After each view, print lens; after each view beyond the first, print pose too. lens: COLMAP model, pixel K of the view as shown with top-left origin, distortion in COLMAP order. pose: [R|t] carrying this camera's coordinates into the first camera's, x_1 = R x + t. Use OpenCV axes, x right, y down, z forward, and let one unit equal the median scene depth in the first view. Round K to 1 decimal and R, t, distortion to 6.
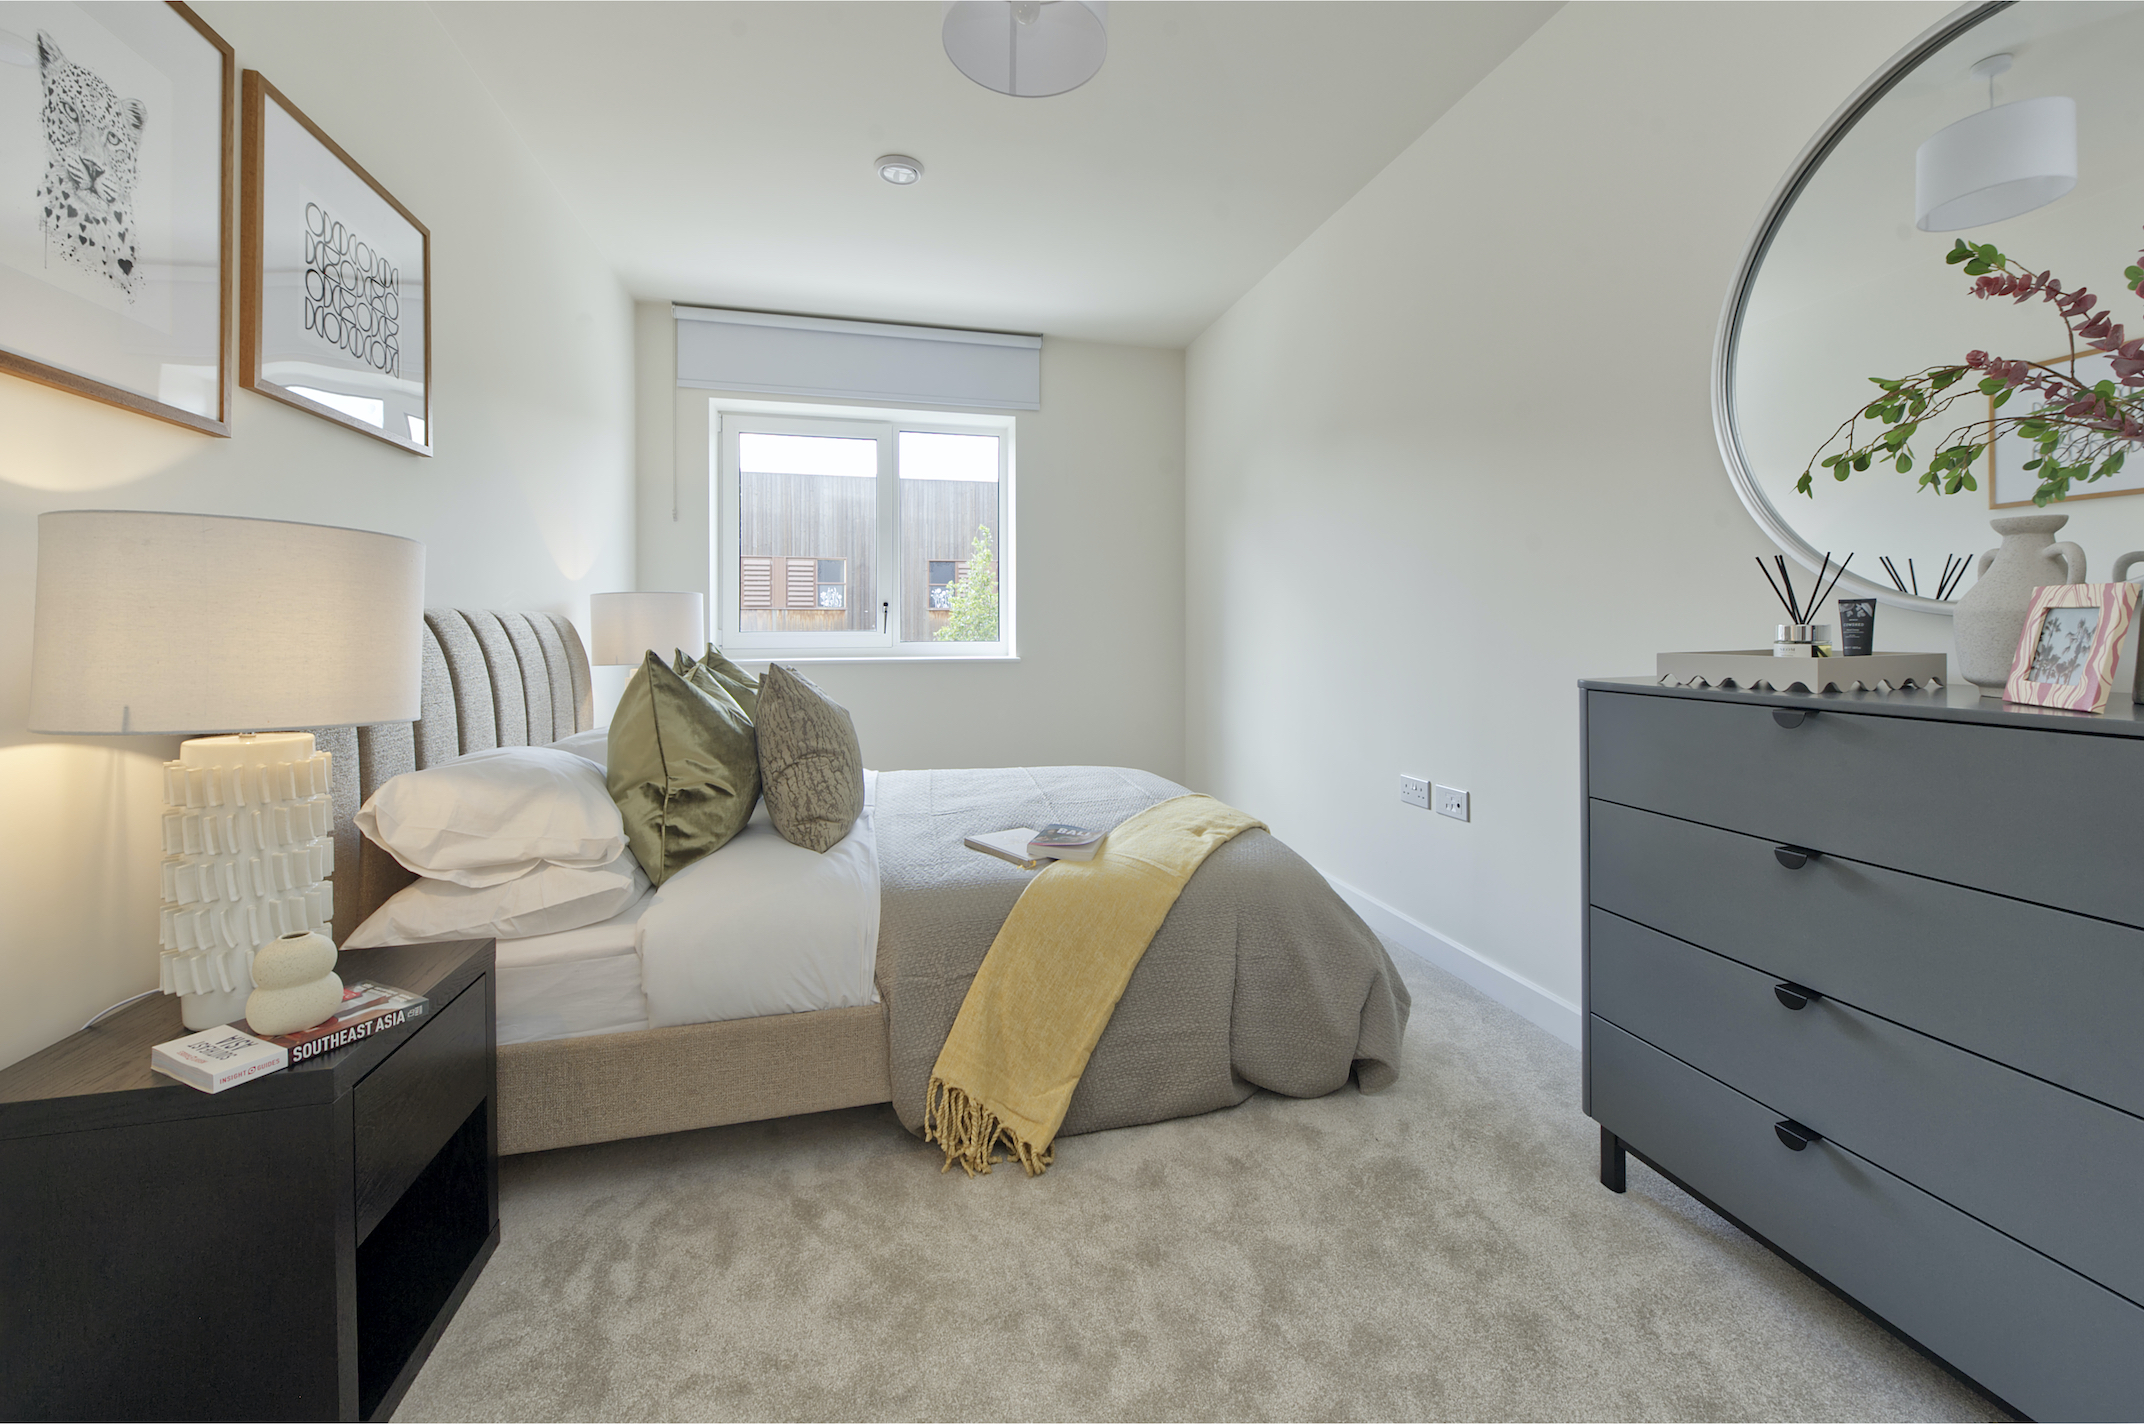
lens RADIAL K [[820.7, 0, 1077.5], [0, 820.7, 627.3], [0, 0, 1]] dist [-0.000615, -0.000046]
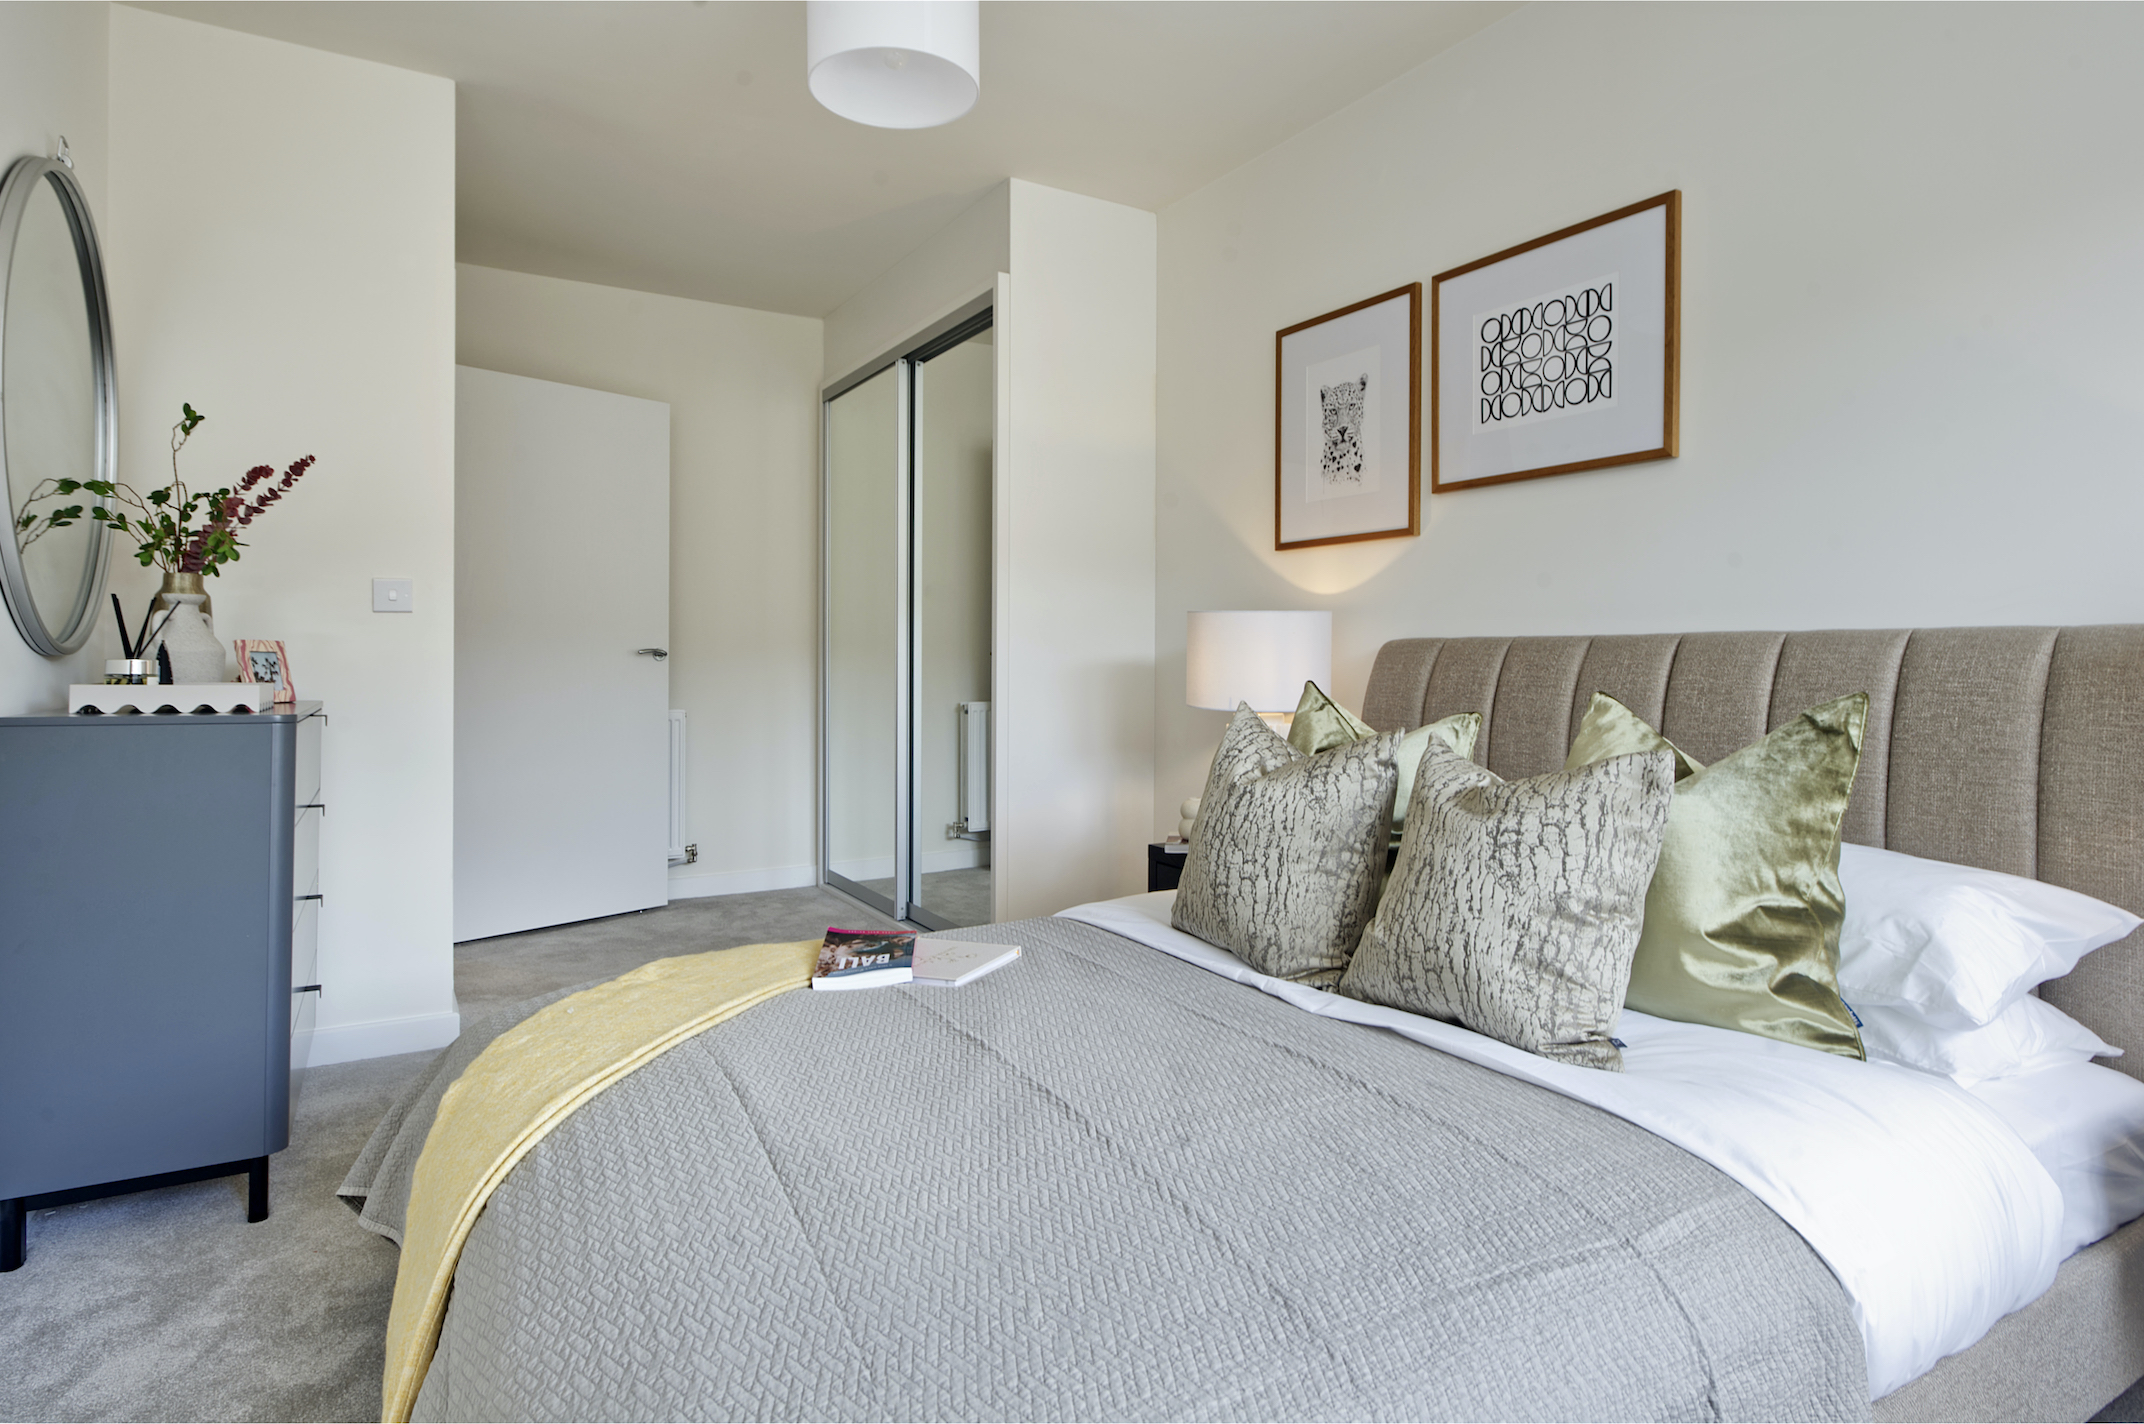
lens RADIAL K [[1186.1, 0, 1070.9], [0, 1186.1, 666.8], [0, 0, 1]] dist [0.000048, 0.000004]
pose [[-0.955298, 0.000780, -0.295643, 0.288476], [-0.000101, 0.999996, 0.002966, 0.012799], [0.295644, 0.002864, -0.955294, 3.433745]]
